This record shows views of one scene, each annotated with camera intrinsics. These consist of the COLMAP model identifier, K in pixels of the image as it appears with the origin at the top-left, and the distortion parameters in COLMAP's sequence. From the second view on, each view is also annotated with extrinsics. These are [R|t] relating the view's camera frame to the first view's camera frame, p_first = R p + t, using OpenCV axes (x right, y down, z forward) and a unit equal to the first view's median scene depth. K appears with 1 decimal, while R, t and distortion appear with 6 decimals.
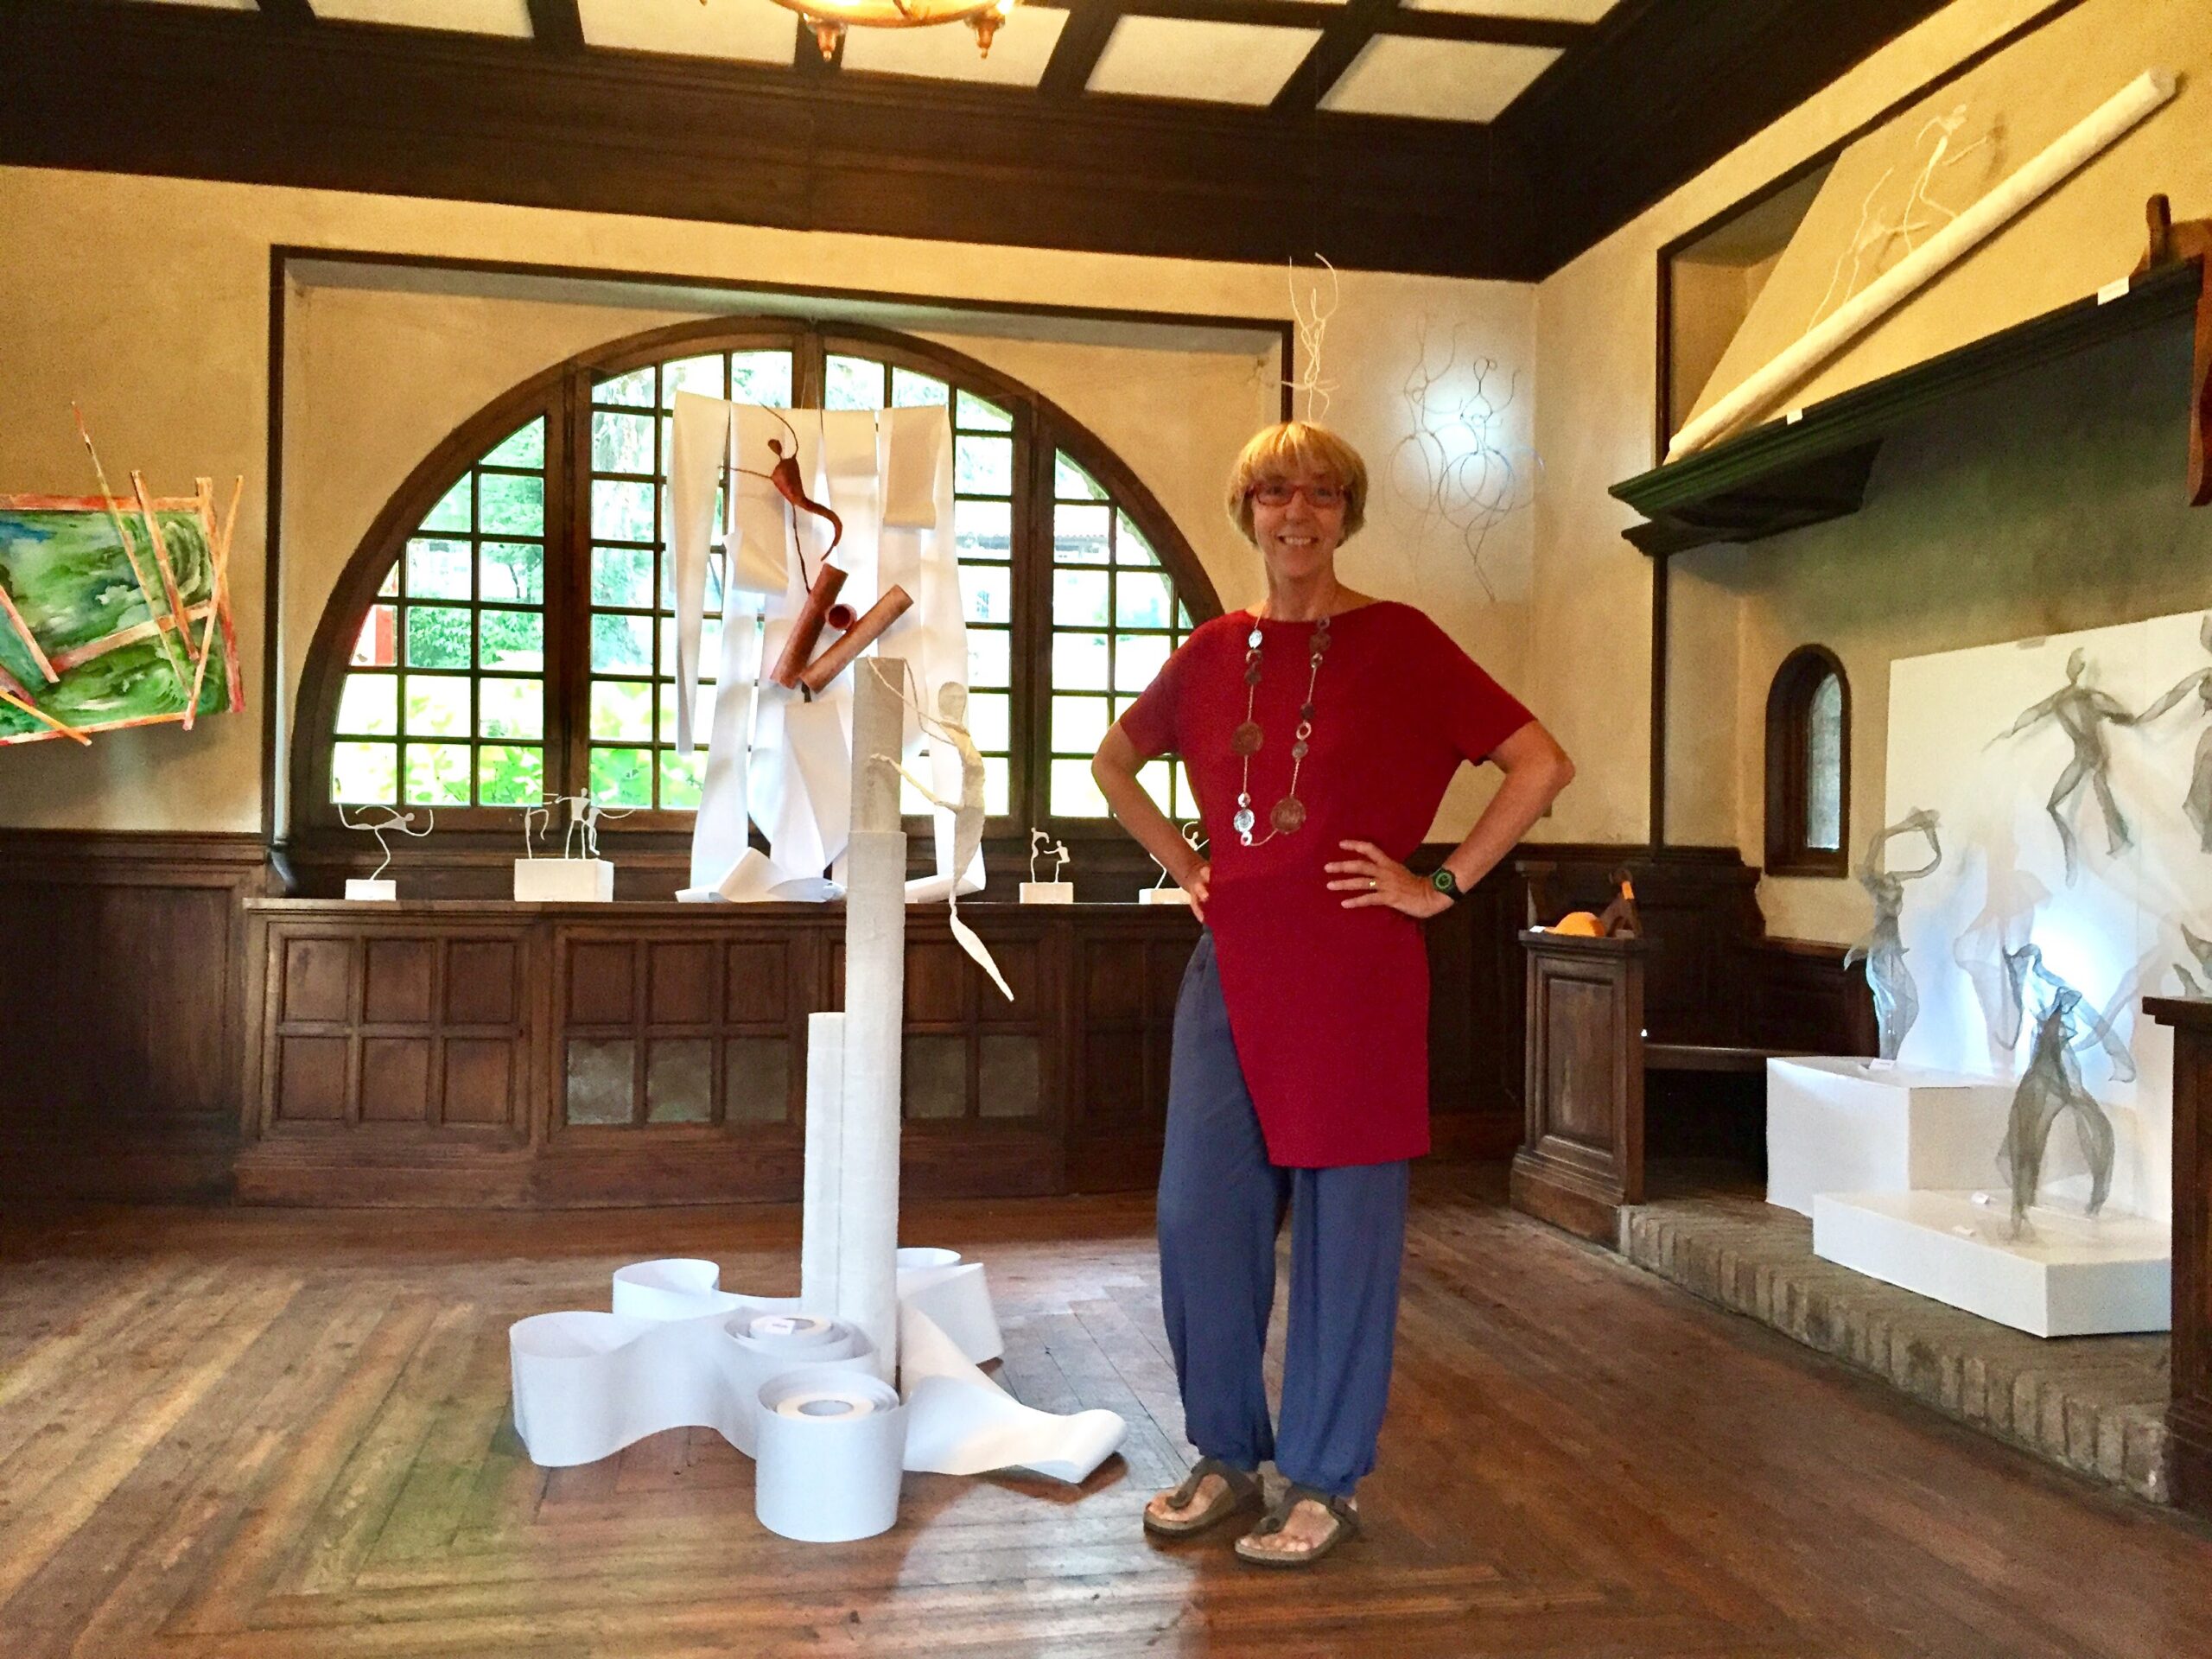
lens RADIAL K [[1900.4, 0, 1114.5], [0, 1900.4, 828.4], [0, 0, 1]] dist [0.047998, -0.034393]
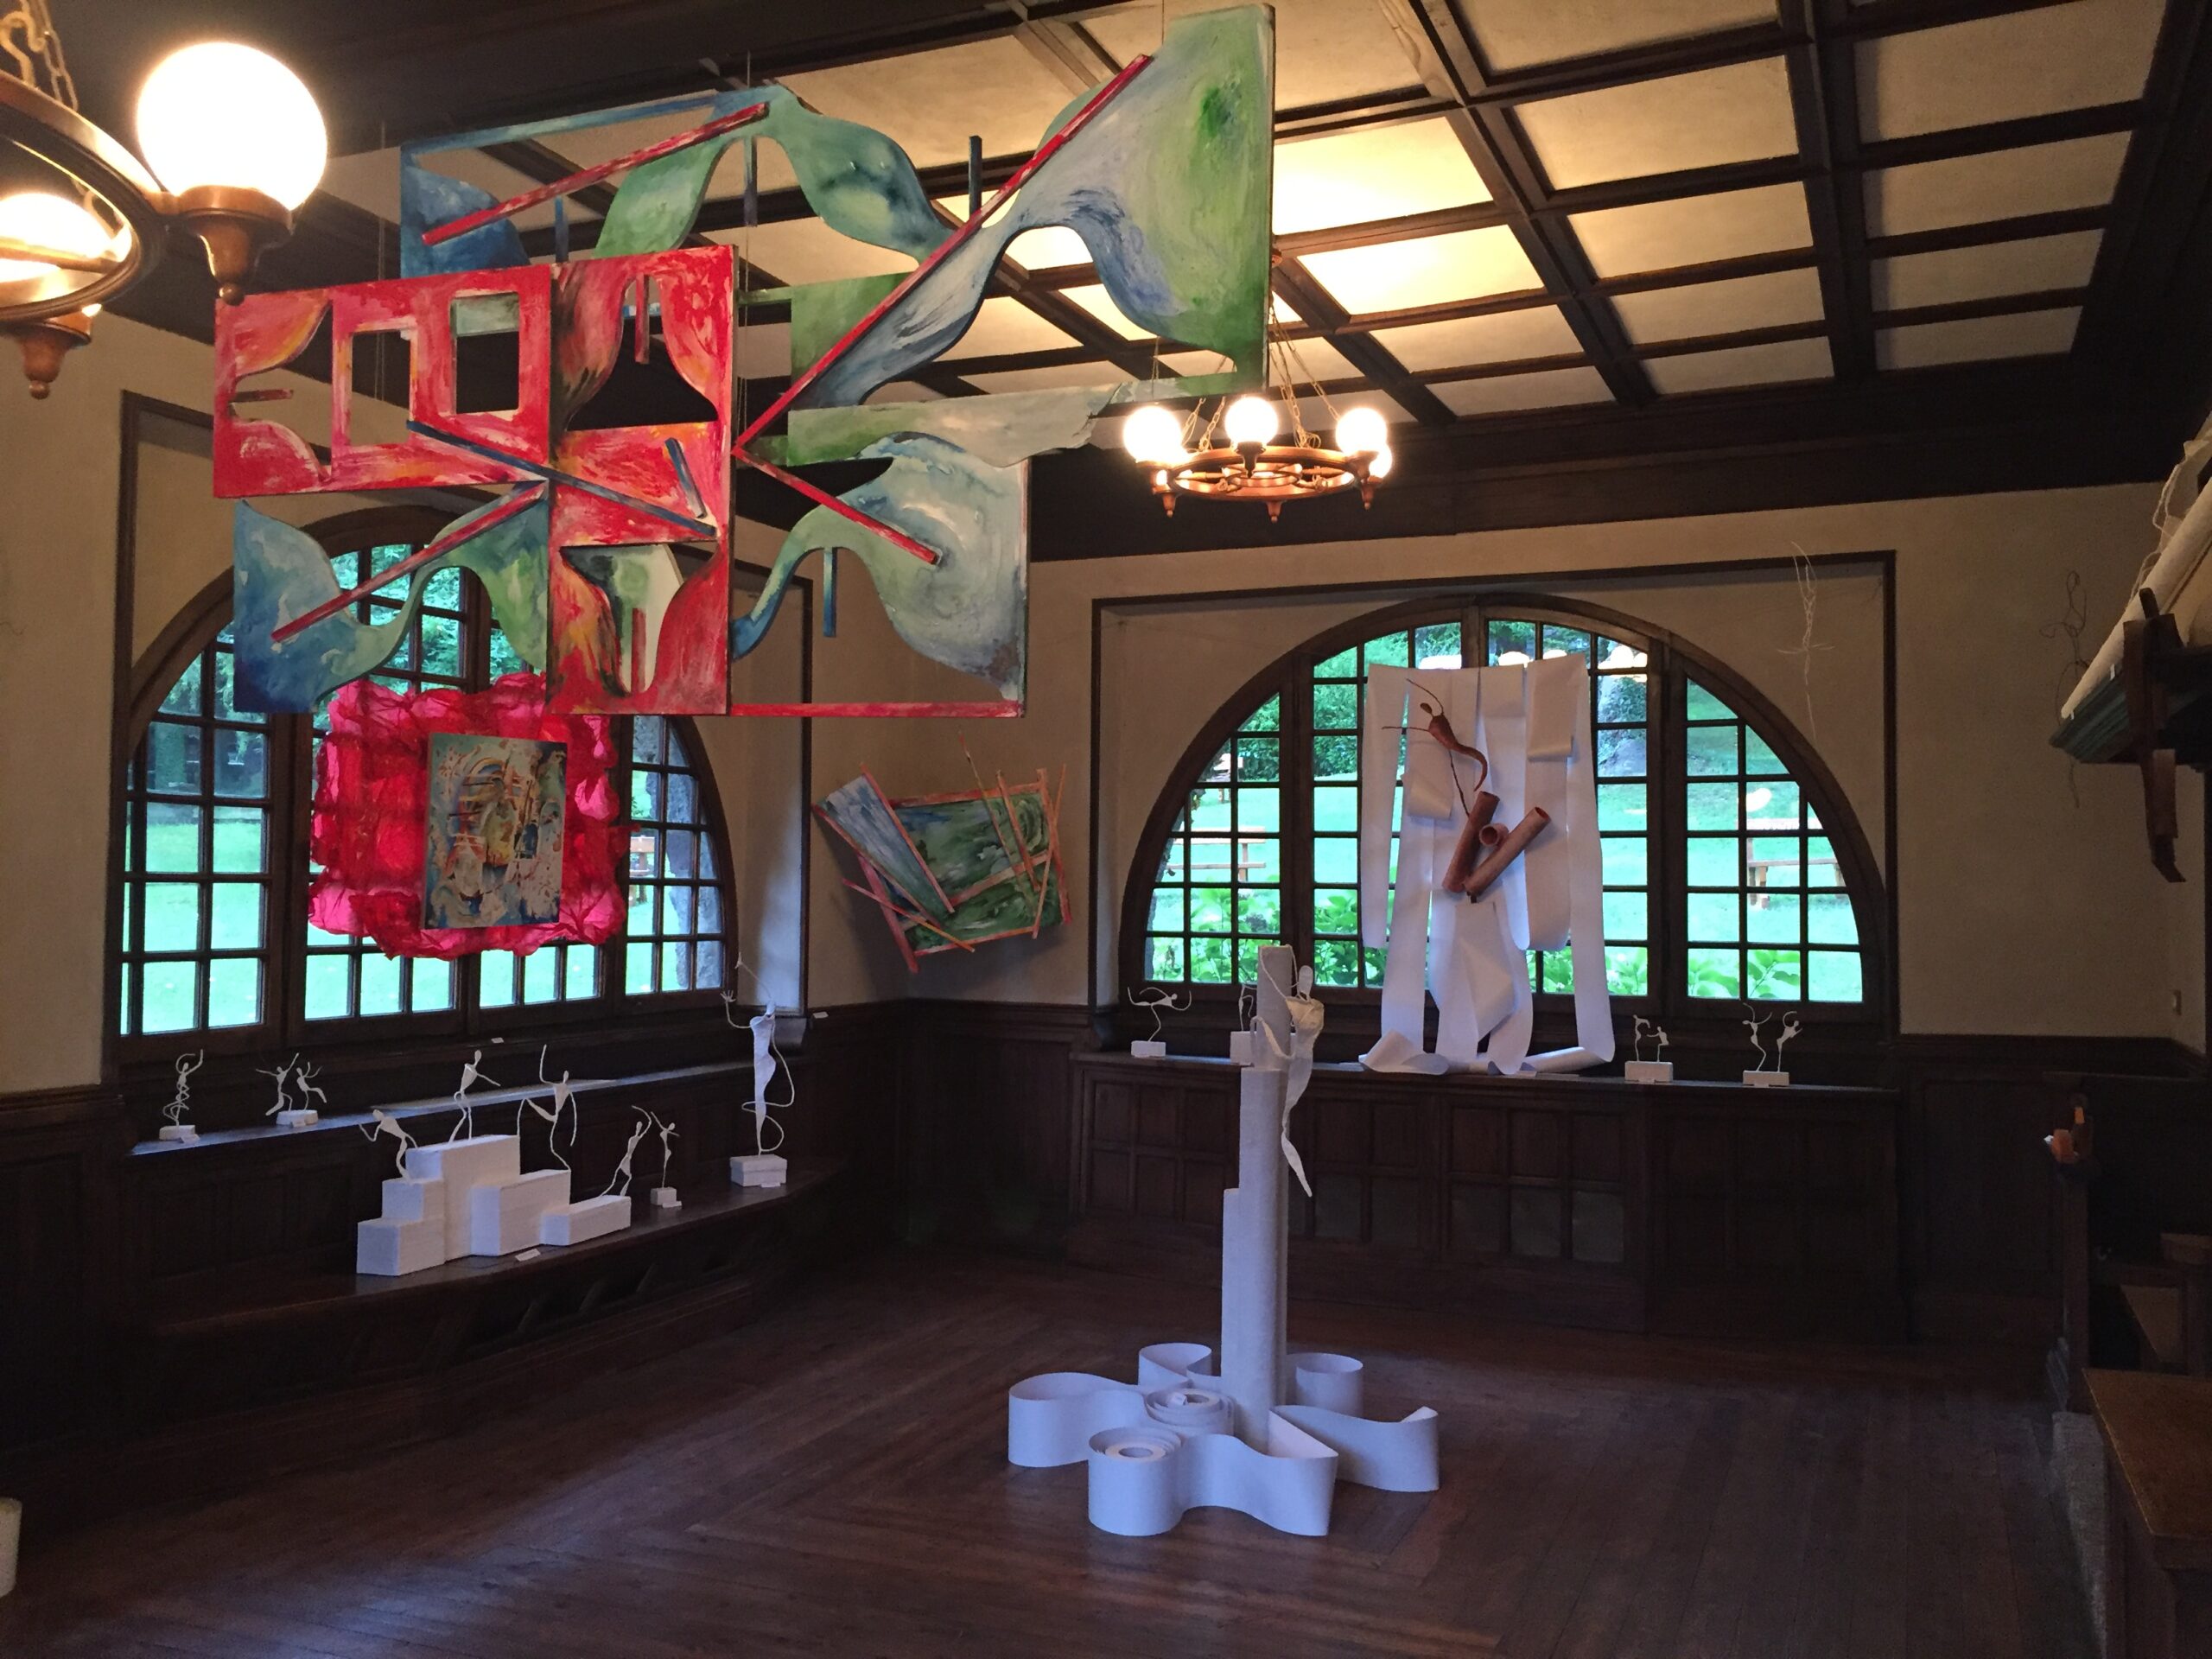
lens RADIAL K [[1900.4, 0, 1107.5], [0, 1900.4, 830.7], [0, 0, 1]] dist [0.047998, -0.034393]
pose [[0.820469, -0.023066, -0.571226, 0.400086], [0.008014, 0.999552, -0.028851, -0.090495], [0.571635, 0.019094, 0.820286, -0.174414]]
